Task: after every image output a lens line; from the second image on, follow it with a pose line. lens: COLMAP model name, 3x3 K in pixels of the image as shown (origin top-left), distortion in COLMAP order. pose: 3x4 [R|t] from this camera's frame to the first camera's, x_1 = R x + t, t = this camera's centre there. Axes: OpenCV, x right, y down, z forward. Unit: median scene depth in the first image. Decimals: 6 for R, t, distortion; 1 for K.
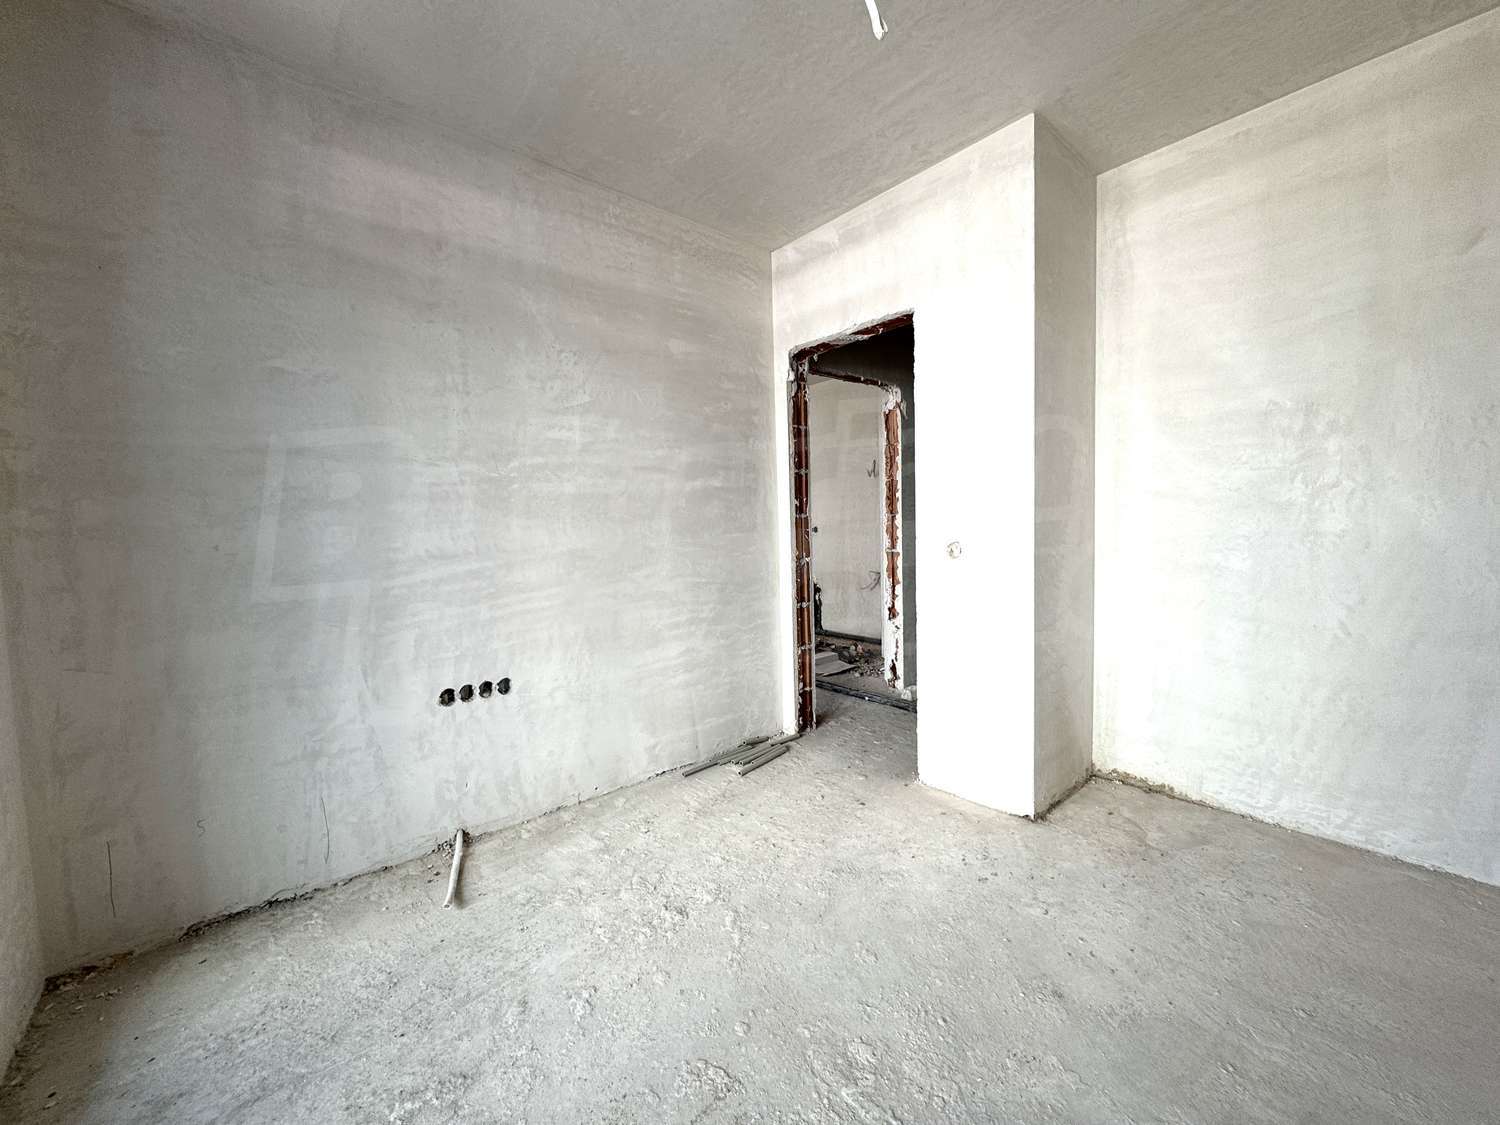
lens RADIAL K [[600.2, 0, 751.3], [0, 600.2, 559.5], [0, 0, 1]] dist [-0.004090, 0.000261]
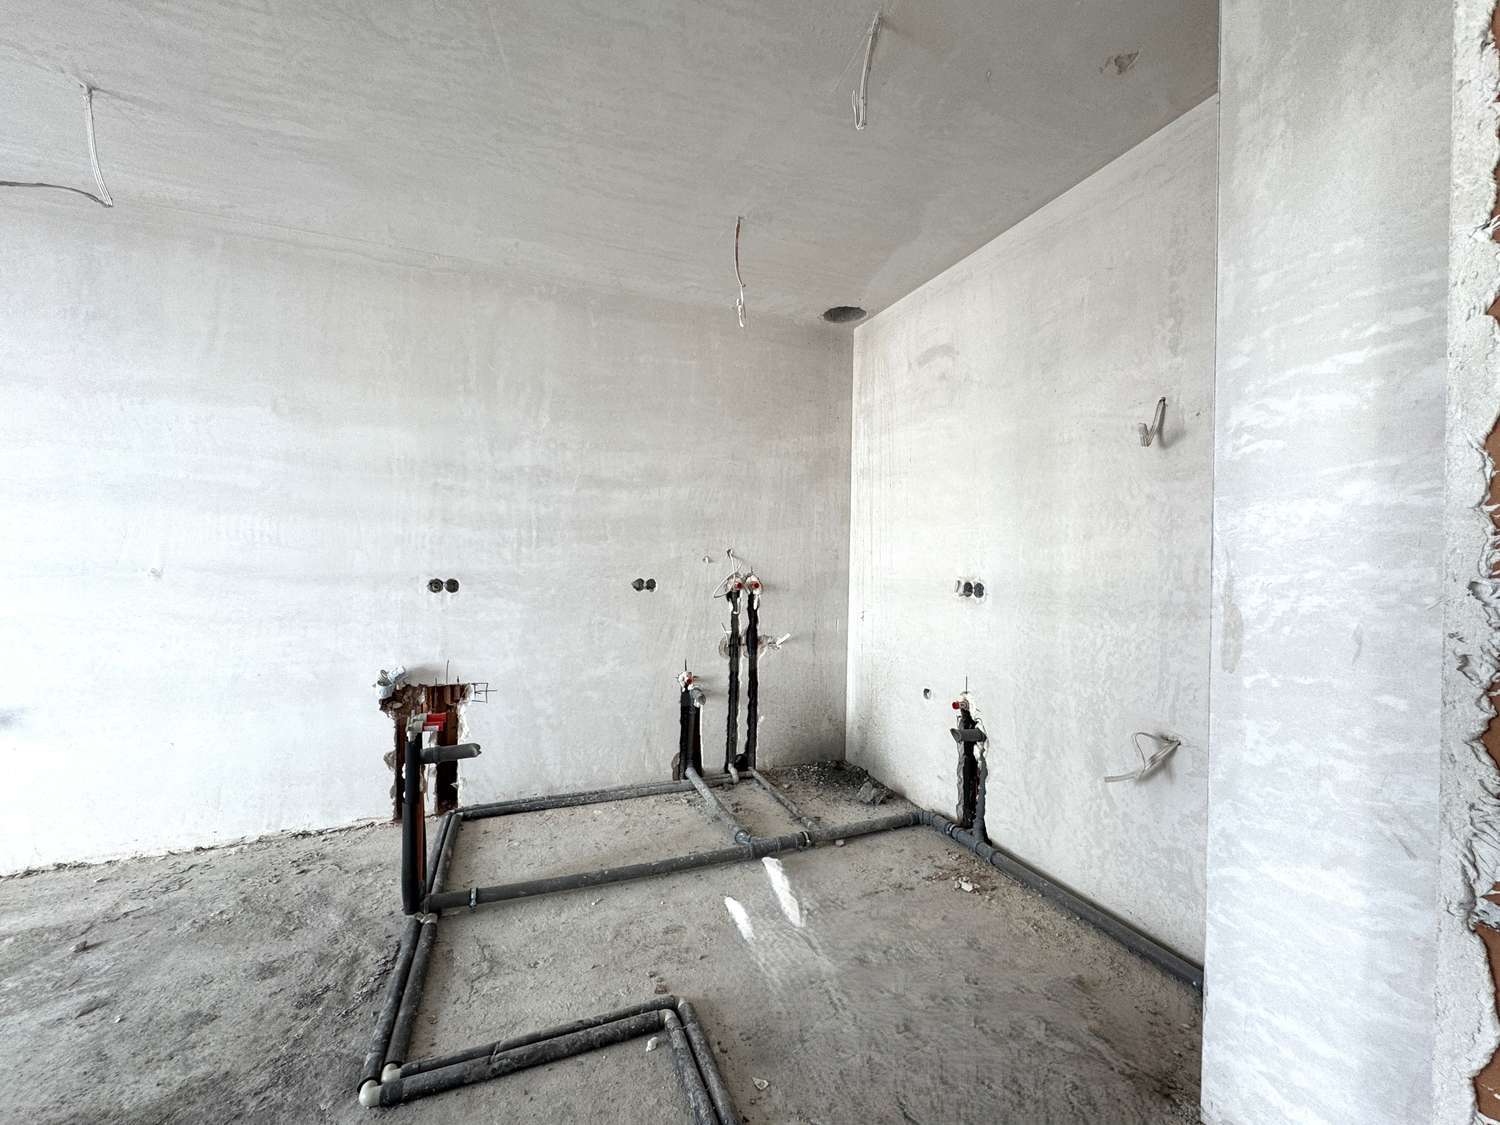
lens RADIAL K [[600.2, 0, 753.4], [0, 600.2, 562.4], [0, 0, 1]] dist [-0.004090, 0.000261]
pose [[0.950620, 0.040572, -0.307695, 0.092490], [-0.057605, 0.997257, -0.046474, -0.044628], [0.304965, 0.061904, 0.950349, 0.600833]]
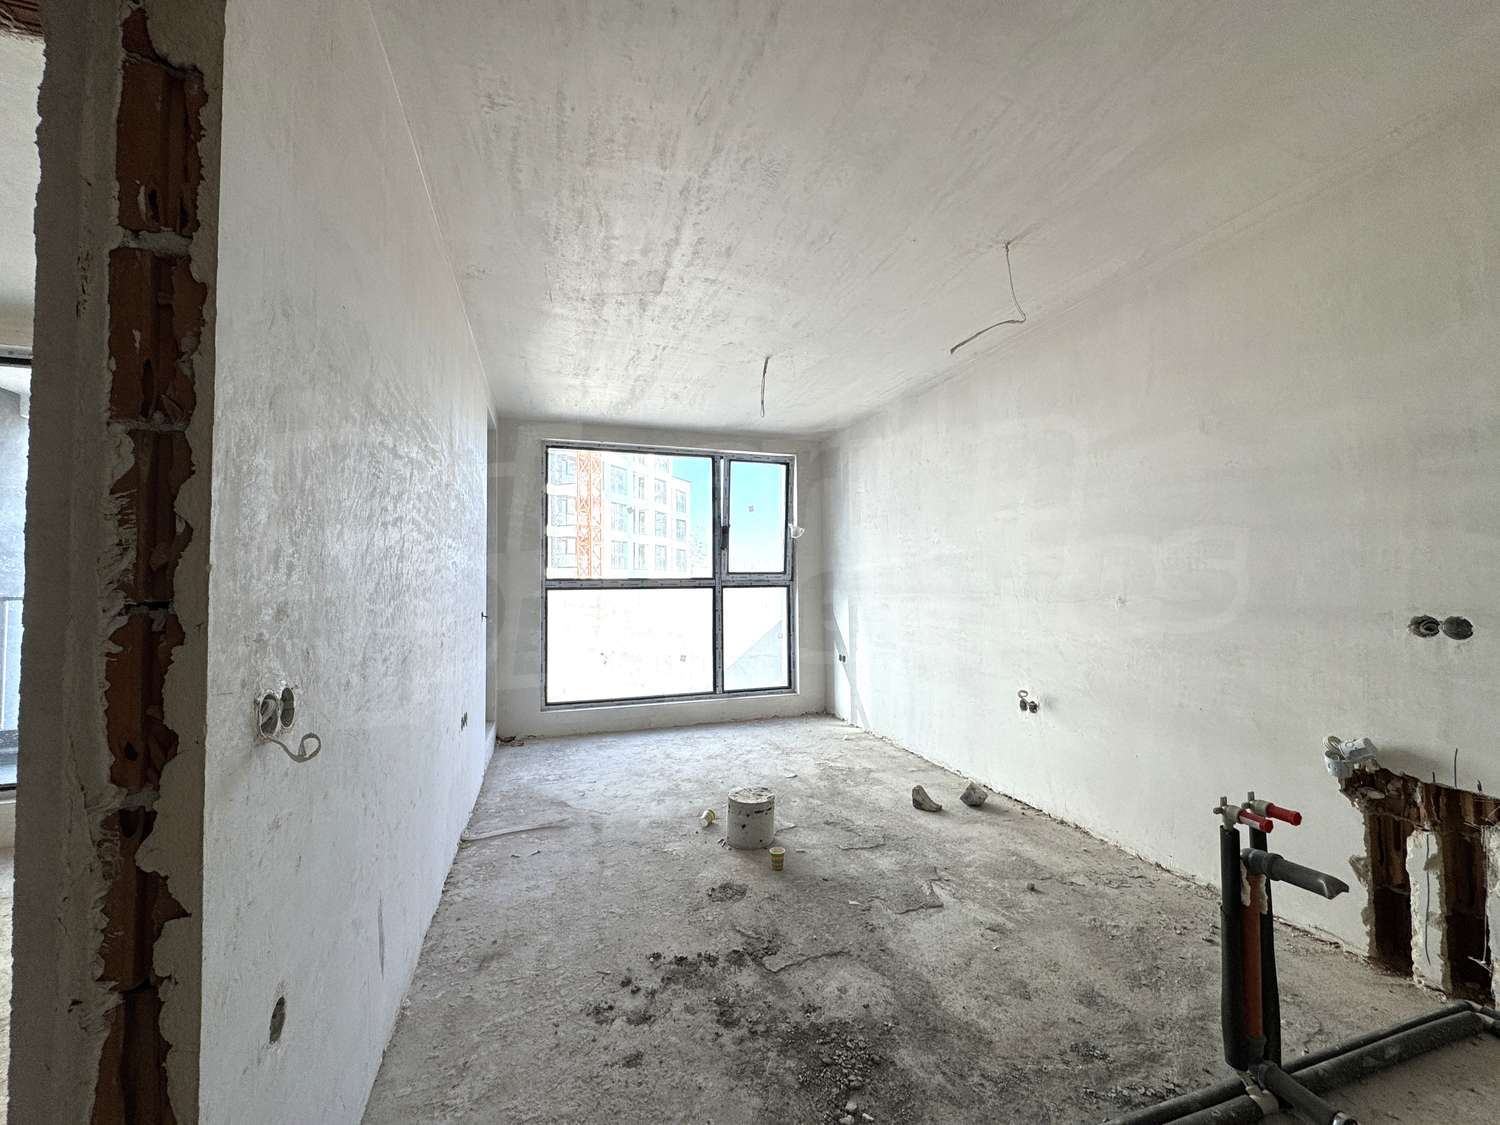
lens RADIAL K [[600.2, 0, 751.9], [0, 600.2, 563.6], [0, 0, 1]] dist [-0.004090, 0.000261]
pose [[-0.377434, -0.000724, -0.926036, 0.146392], [-0.039774, 0.999090, 0.015430, -0.068760], [0.925182, 0.042657, -0.377119, 0.932736]]
